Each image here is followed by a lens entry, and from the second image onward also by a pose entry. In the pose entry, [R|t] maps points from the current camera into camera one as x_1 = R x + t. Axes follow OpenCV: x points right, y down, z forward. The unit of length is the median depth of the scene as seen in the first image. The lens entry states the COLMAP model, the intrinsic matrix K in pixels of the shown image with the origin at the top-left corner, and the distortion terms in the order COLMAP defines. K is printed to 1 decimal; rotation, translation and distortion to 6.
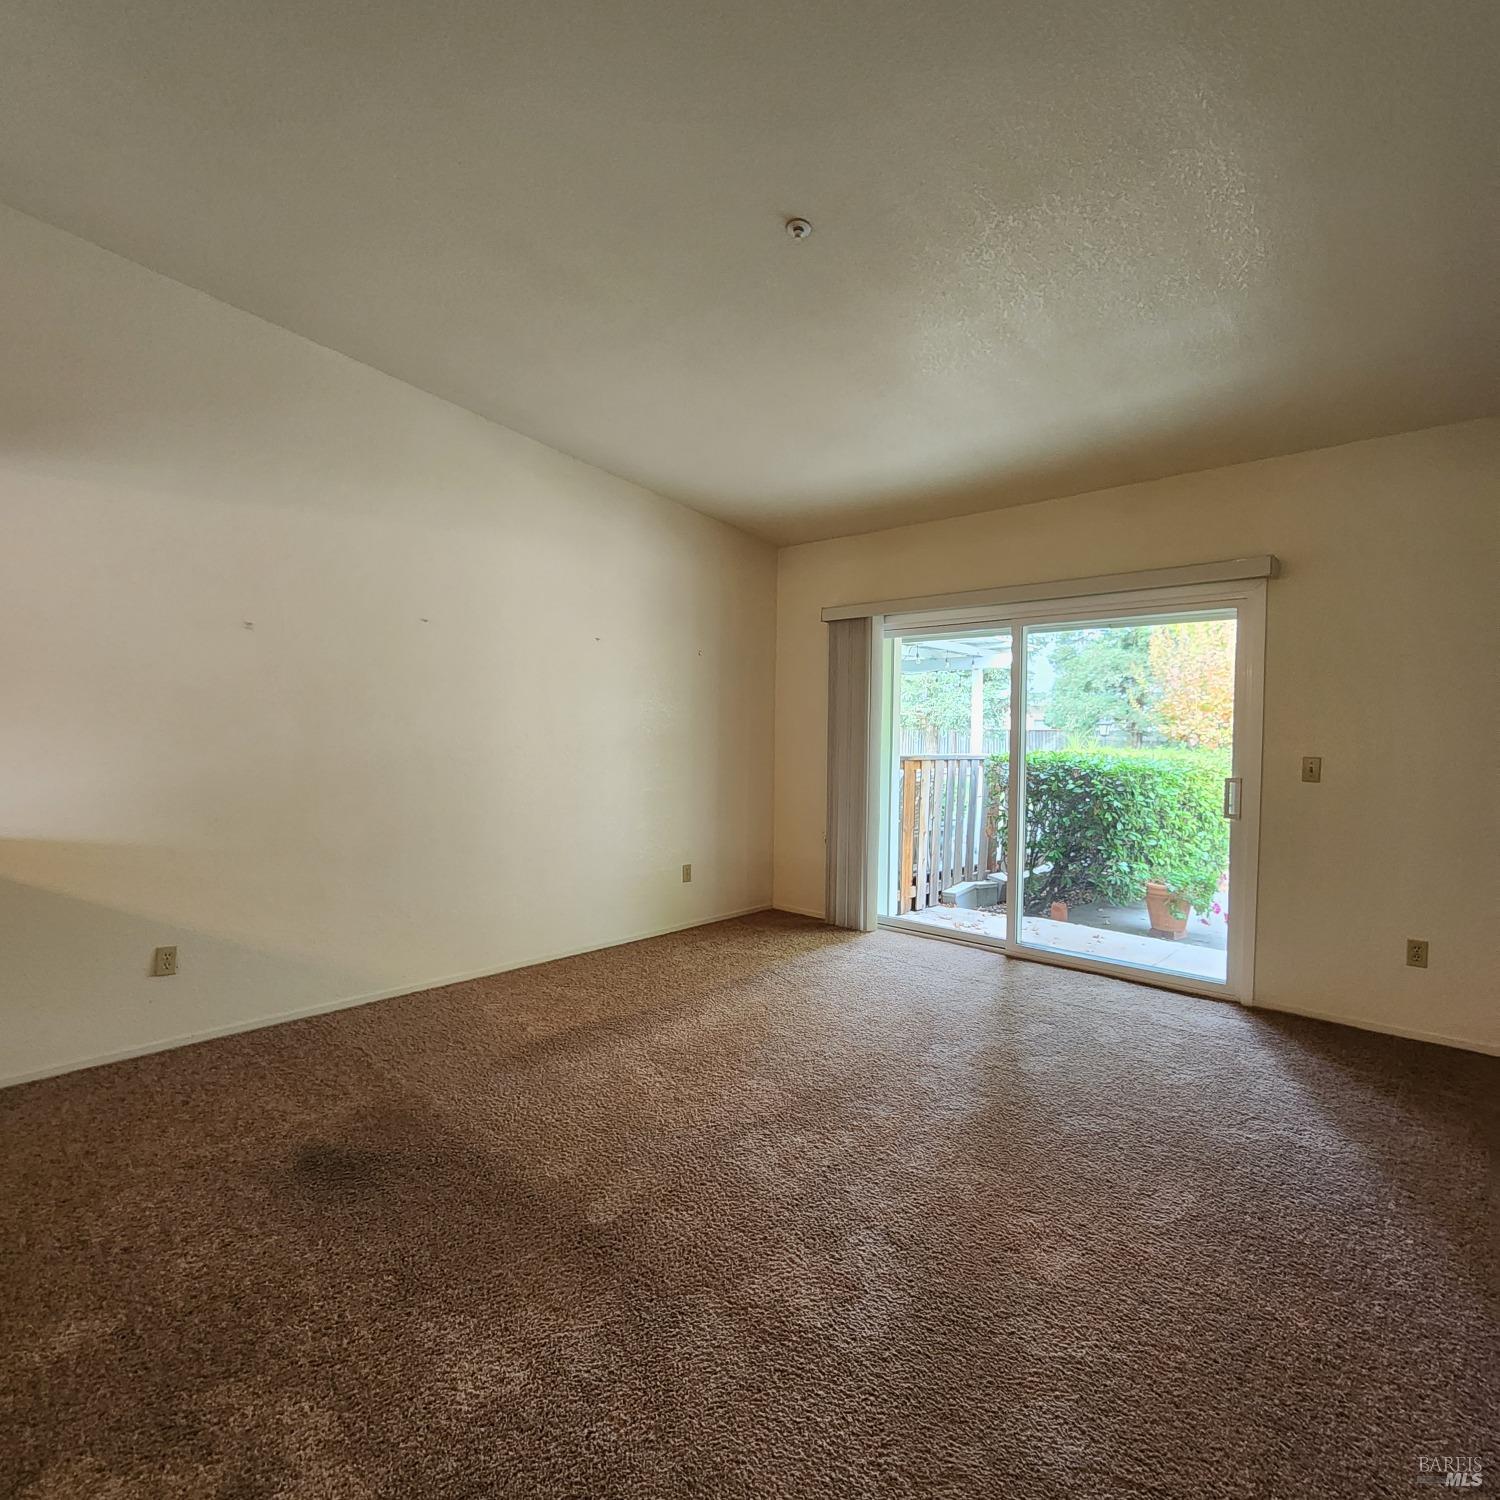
lens RADIAL K [[817.9, 0, 748.0], [0, 817.9, 760.1], [0, 0, 1]] dist [0.019171, 0.002002]
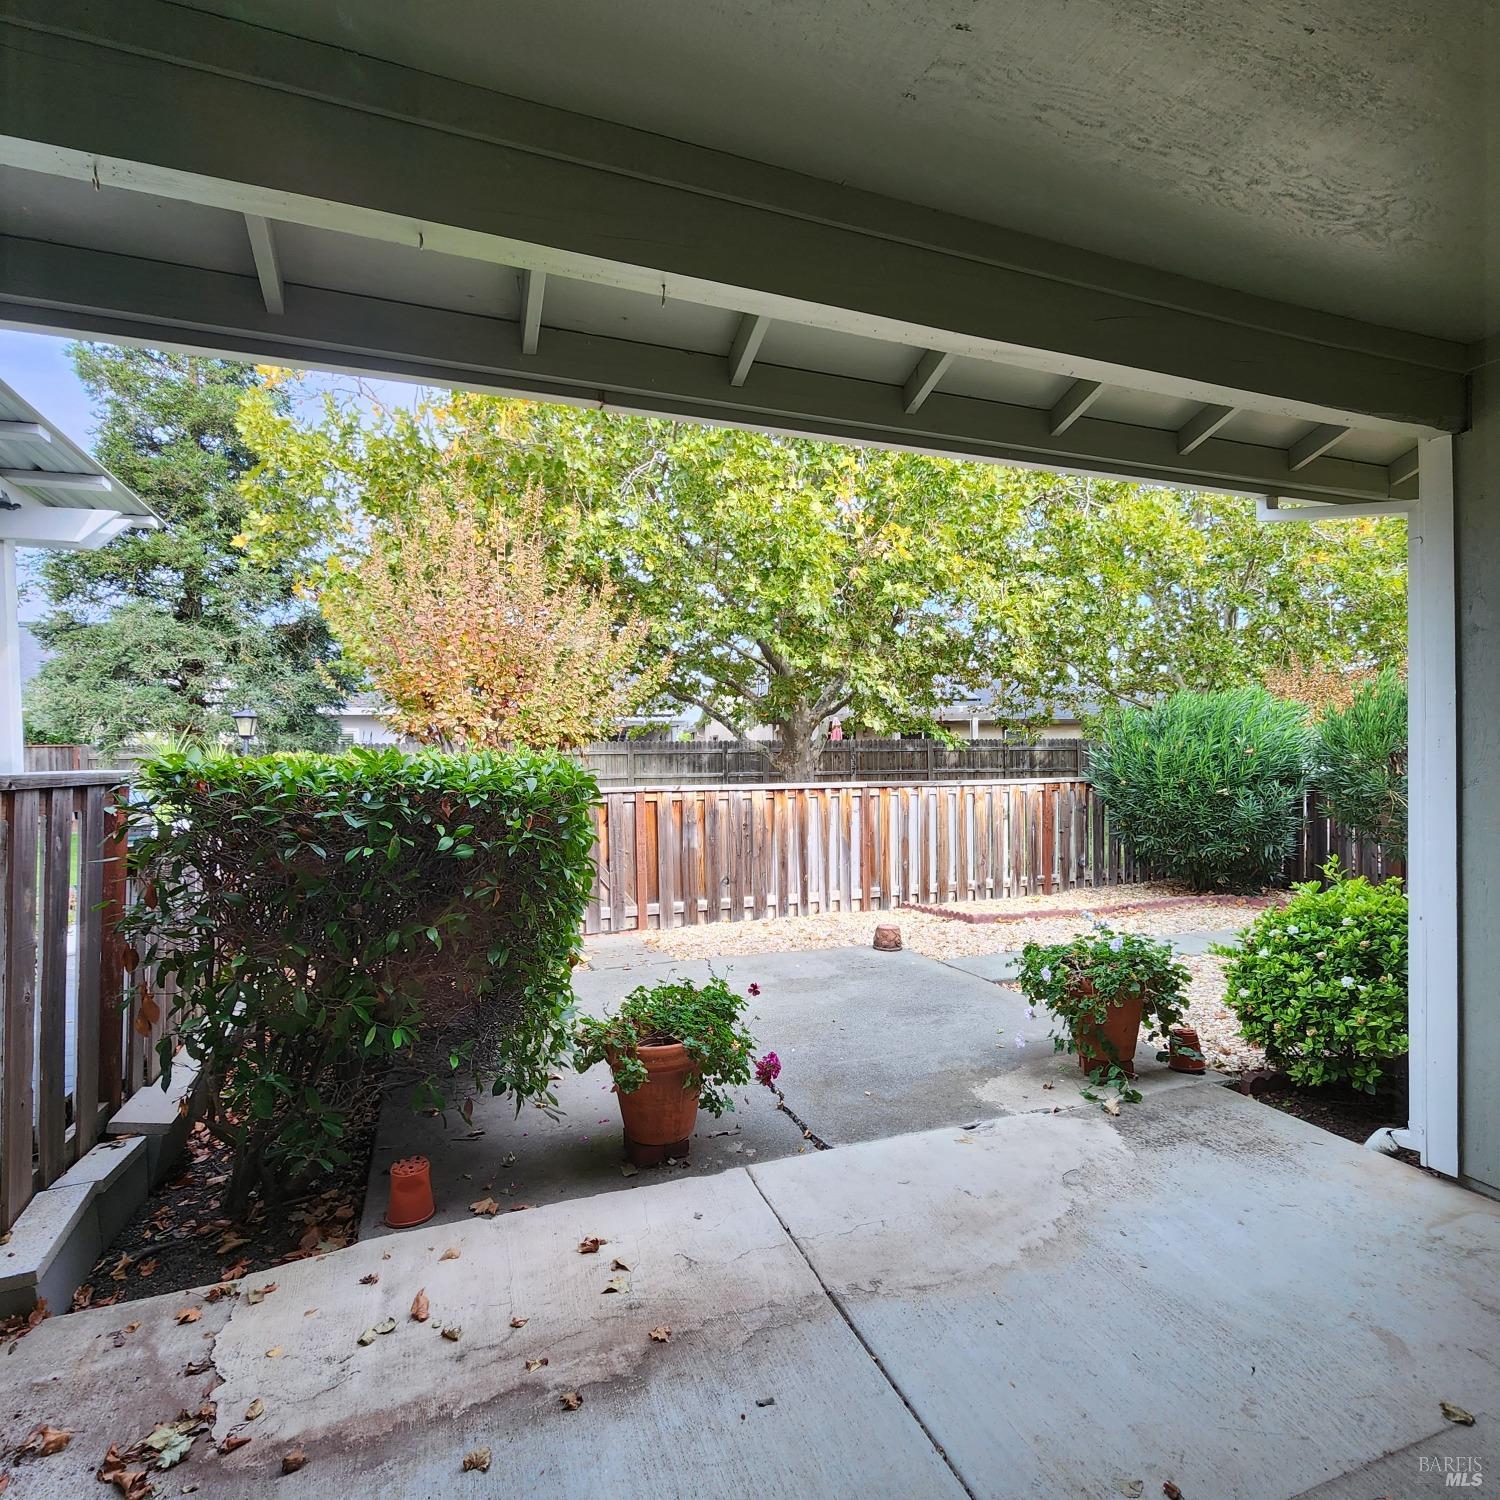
lens RADIAL K [[817.9, 0, 748.0], [0, 817.9, 760.1], [0, 0, 1]] dist [0.019171, 0.002002]
pose [[0.398805, -0.005651, 0.917018, 0.084986], [0.043946, 0.998950, -0.012956, 0.004448], [-0.915982, 0.045466, 0.398635, 0.629645]]
